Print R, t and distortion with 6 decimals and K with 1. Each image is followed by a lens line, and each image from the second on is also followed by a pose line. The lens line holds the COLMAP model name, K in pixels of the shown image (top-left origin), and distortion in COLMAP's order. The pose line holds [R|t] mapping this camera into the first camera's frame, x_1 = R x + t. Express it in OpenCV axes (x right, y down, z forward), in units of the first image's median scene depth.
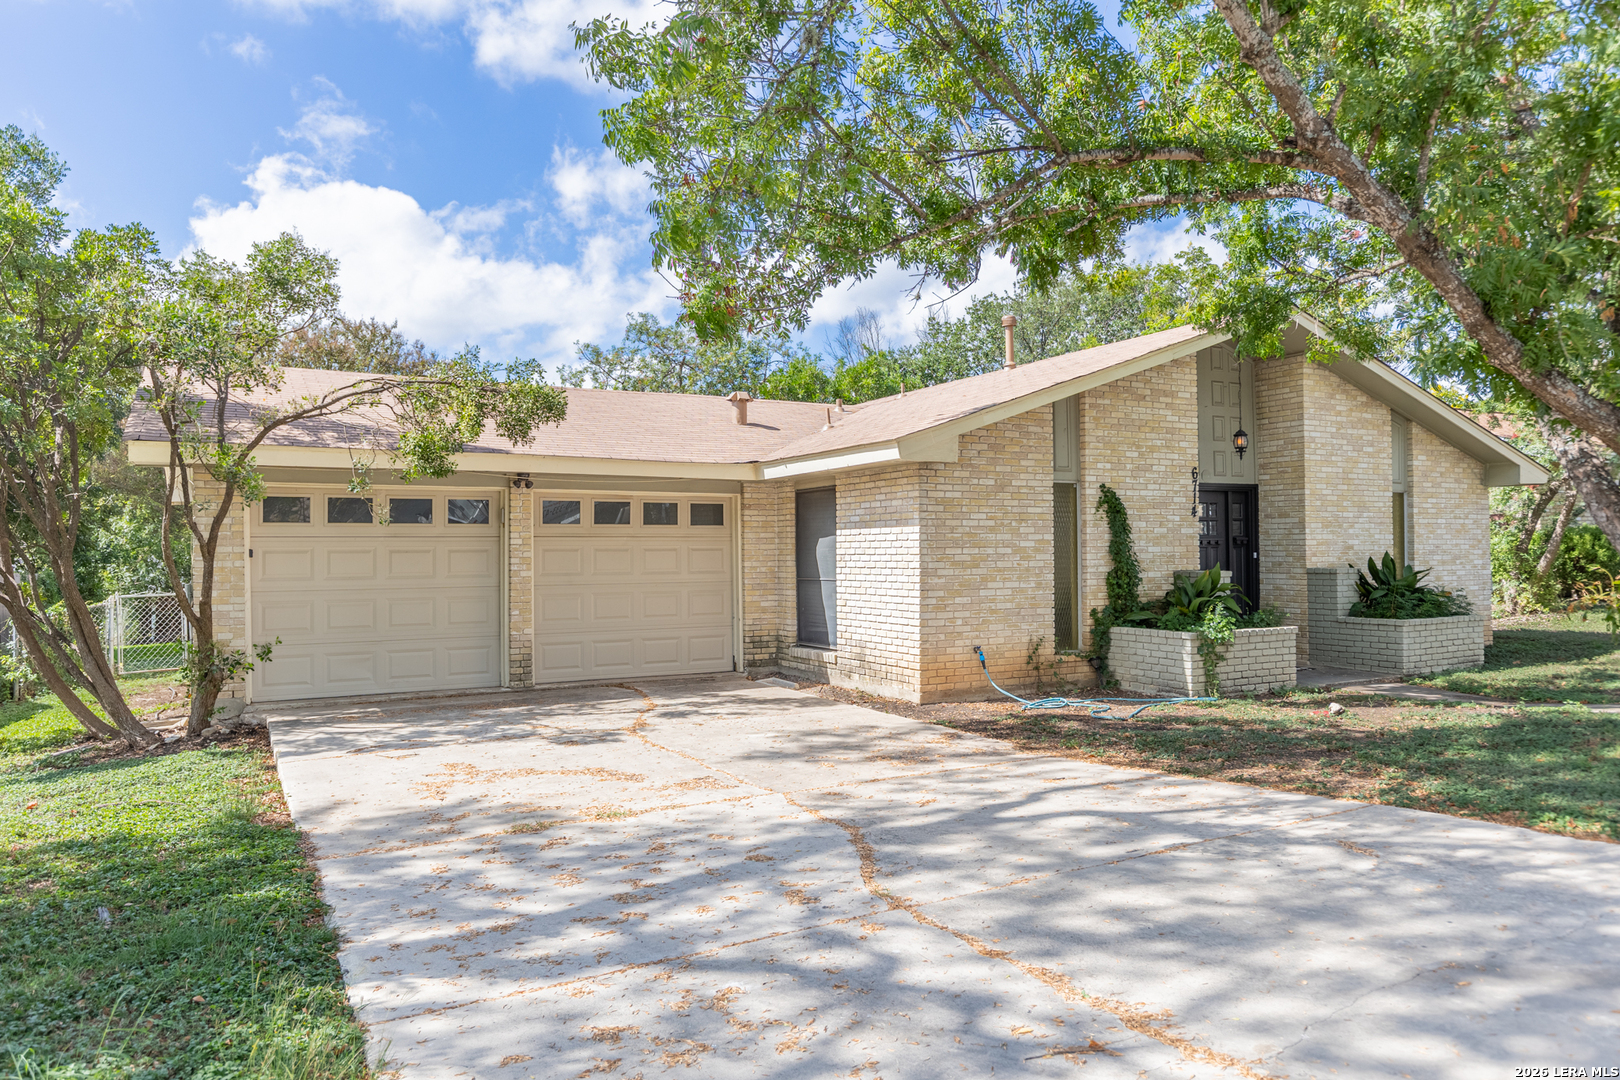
lens RADIAL K [[1043.0, 0, 796.2], [0, 1043.0, 531.8], [0, 0, 1]] dist [-0.005887, -0.004569]
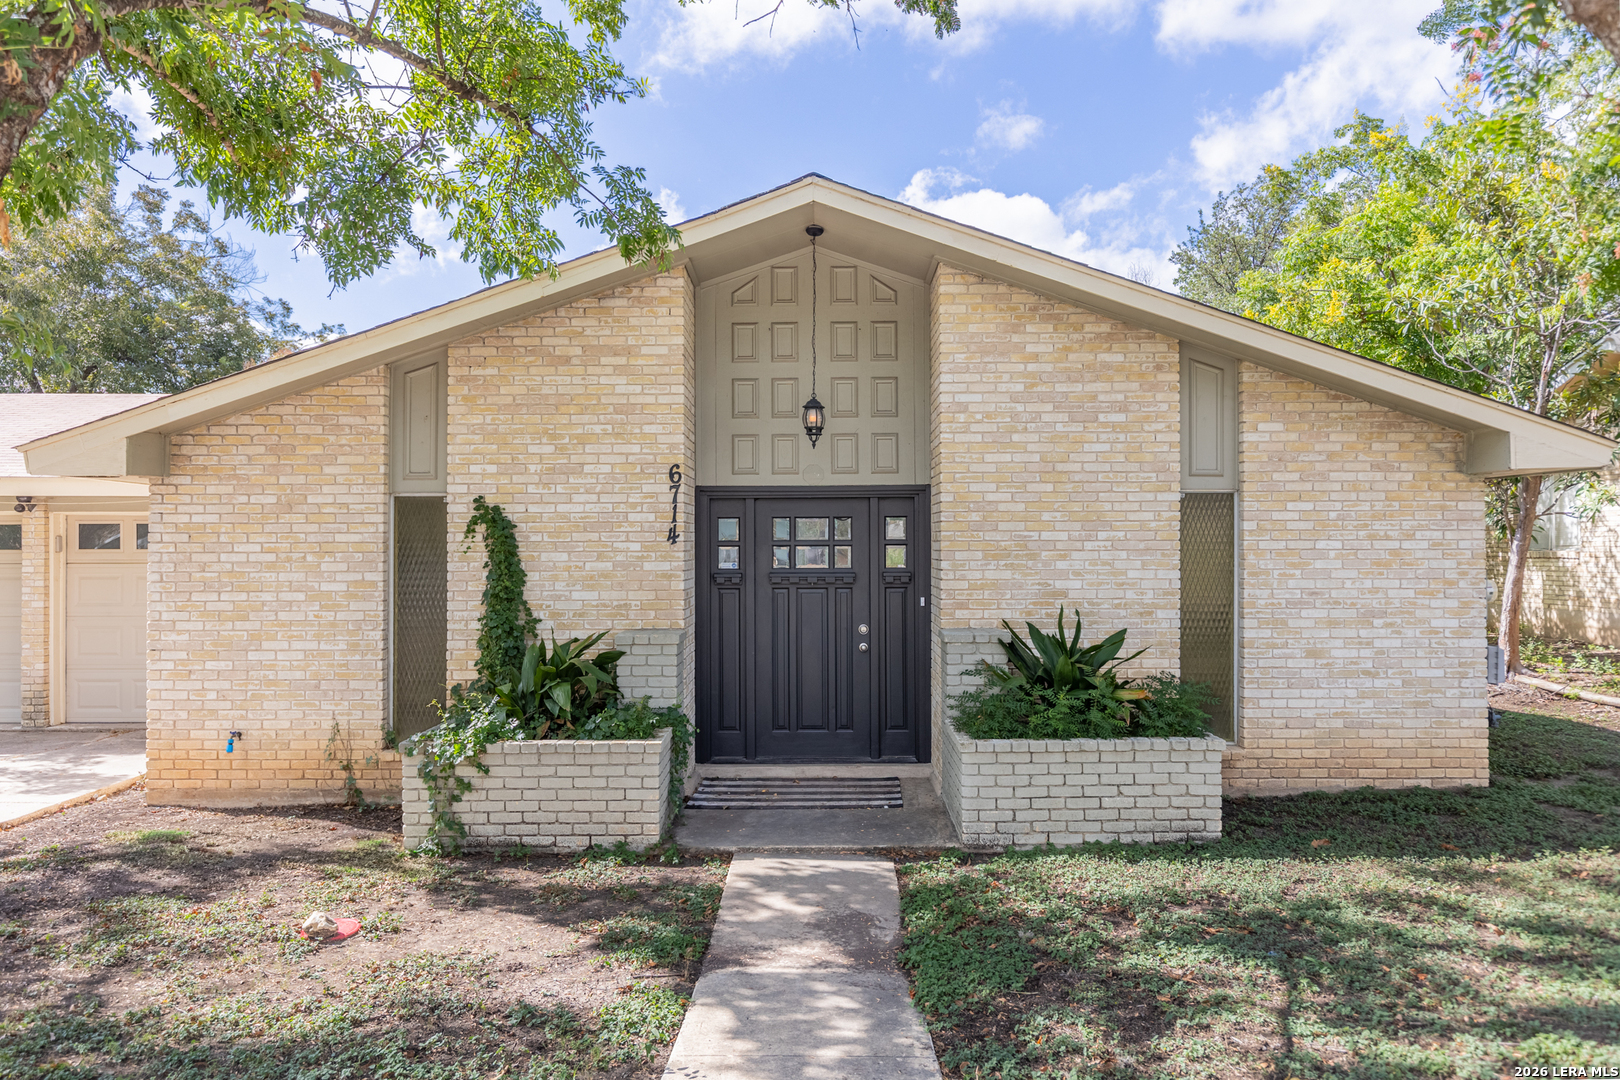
lens RADIAL K [[1043.0, 0, 808.7], [0, 1043.0, 533.5], [0, 0, 1]] dist [-0.005887, -0.004569]
pose [[0.887518, -0.000941, -0.460771, 0.784883], [0.004791, 0.999963, 0.007186, -0.026122], [0.460747, -0.008586, 0.887490, 0.509488]]
